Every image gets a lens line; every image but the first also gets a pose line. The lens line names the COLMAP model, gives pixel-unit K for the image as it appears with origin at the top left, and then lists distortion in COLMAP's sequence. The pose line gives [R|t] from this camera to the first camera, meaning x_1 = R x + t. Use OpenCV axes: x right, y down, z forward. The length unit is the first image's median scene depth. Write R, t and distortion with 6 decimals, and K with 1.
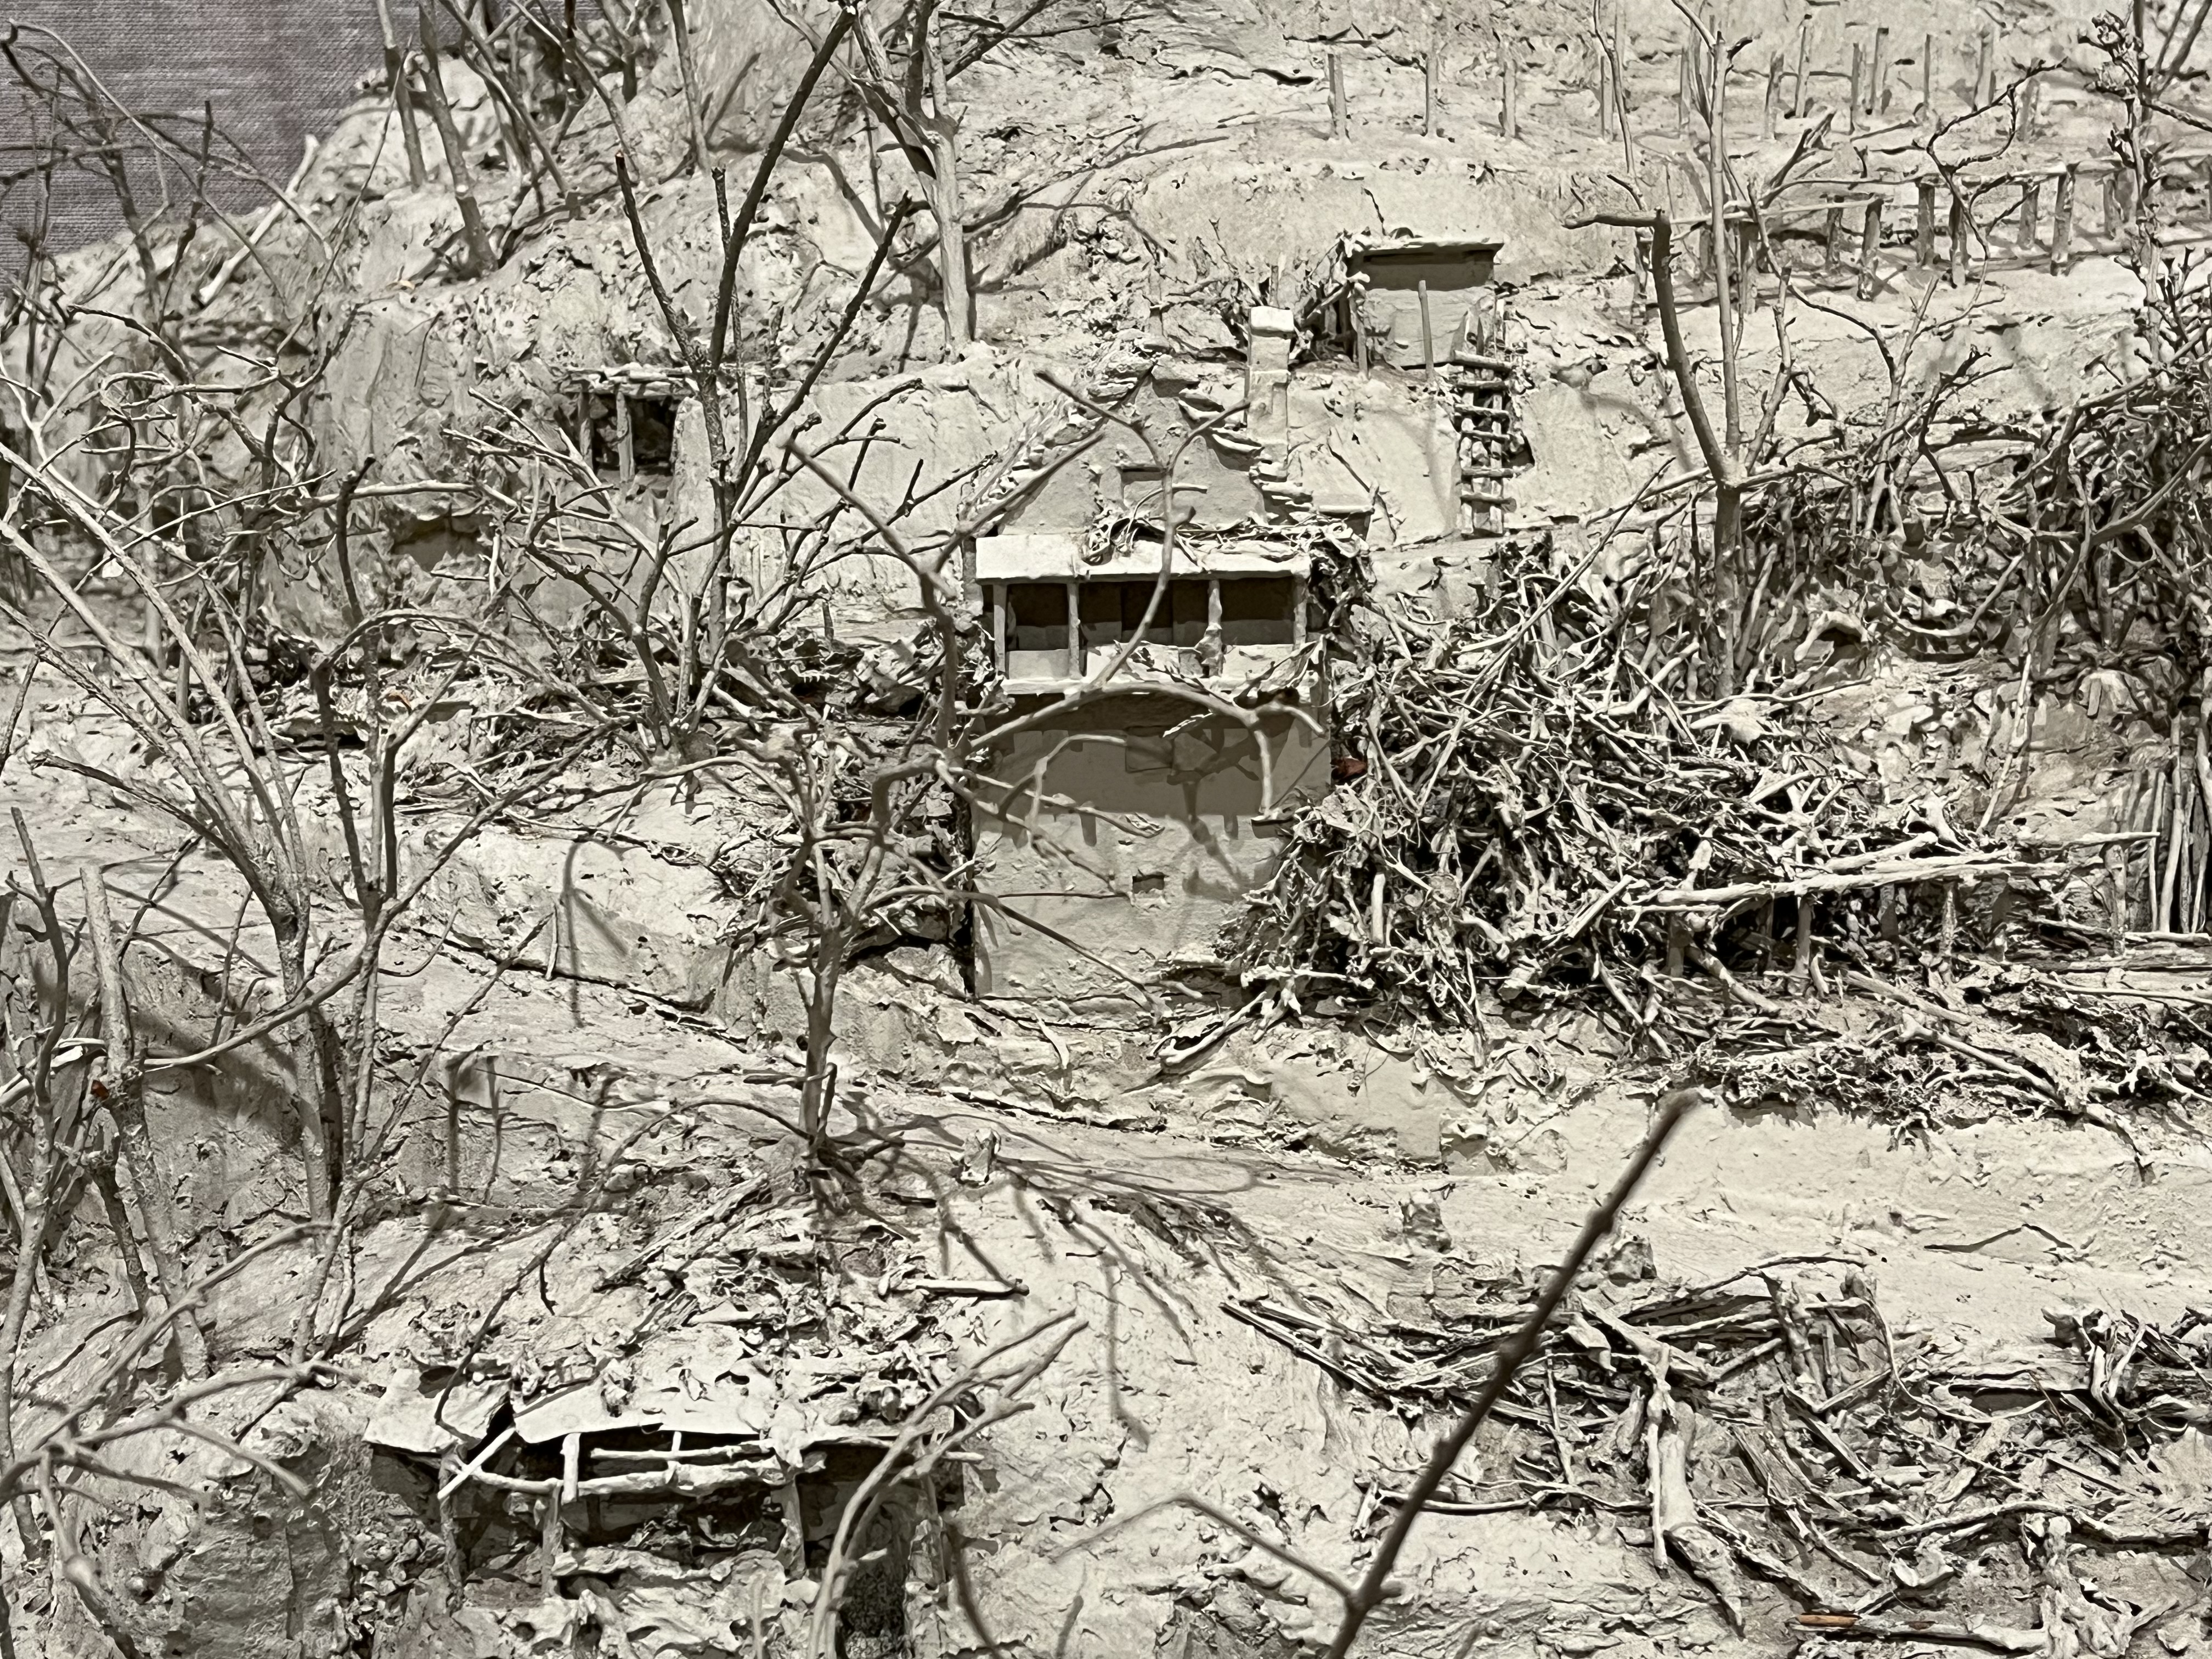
lens RADIAL K [[2889.2, 0, 1097.2], [0, 2889.2, 840.1], [0, 0, 1]] dist [0.045205, 0.000000]
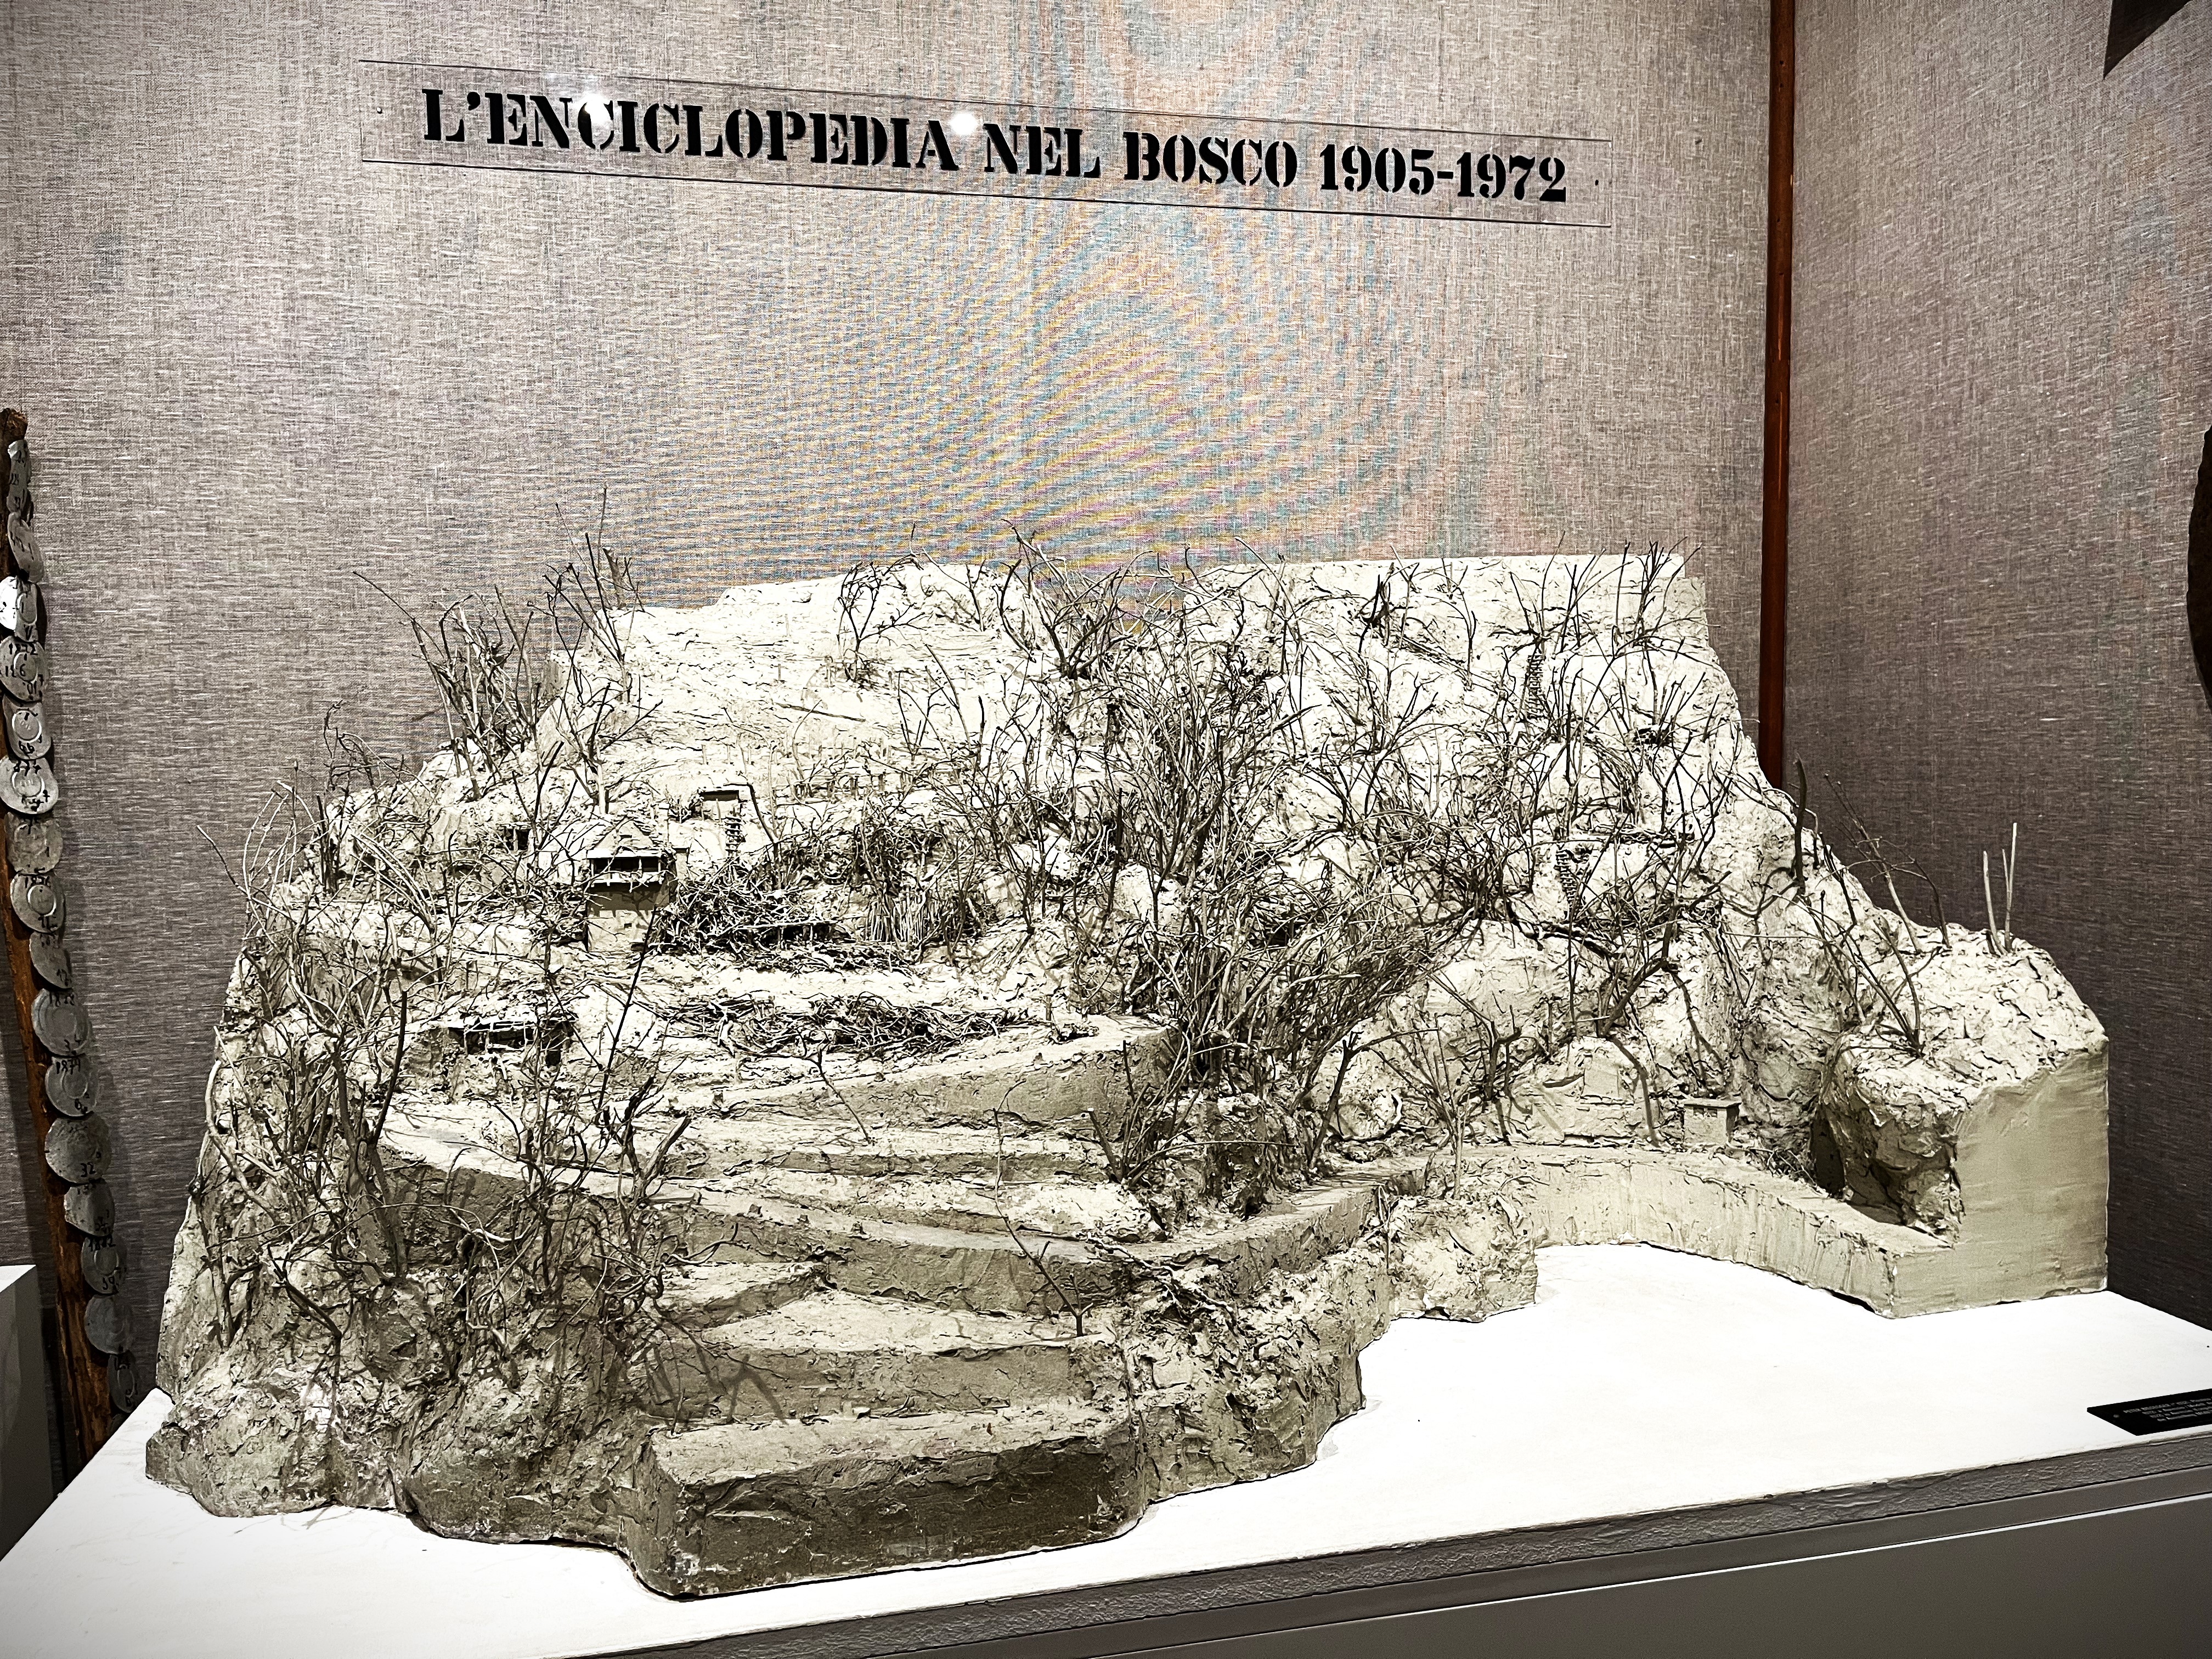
lens RADIAL K [[1684.9, 0, 1120.9], [0, 1684.9, 822.1], [0, 0, 1]] dist [0.014966, -0.012579]
pose [[0.986210, -0.007040, 0.165351, 0.342933], [0.038132, 0.981880, -0.185627, 0.375567], [-0.161048, 0.189372, 0.968608, -1.724404]]
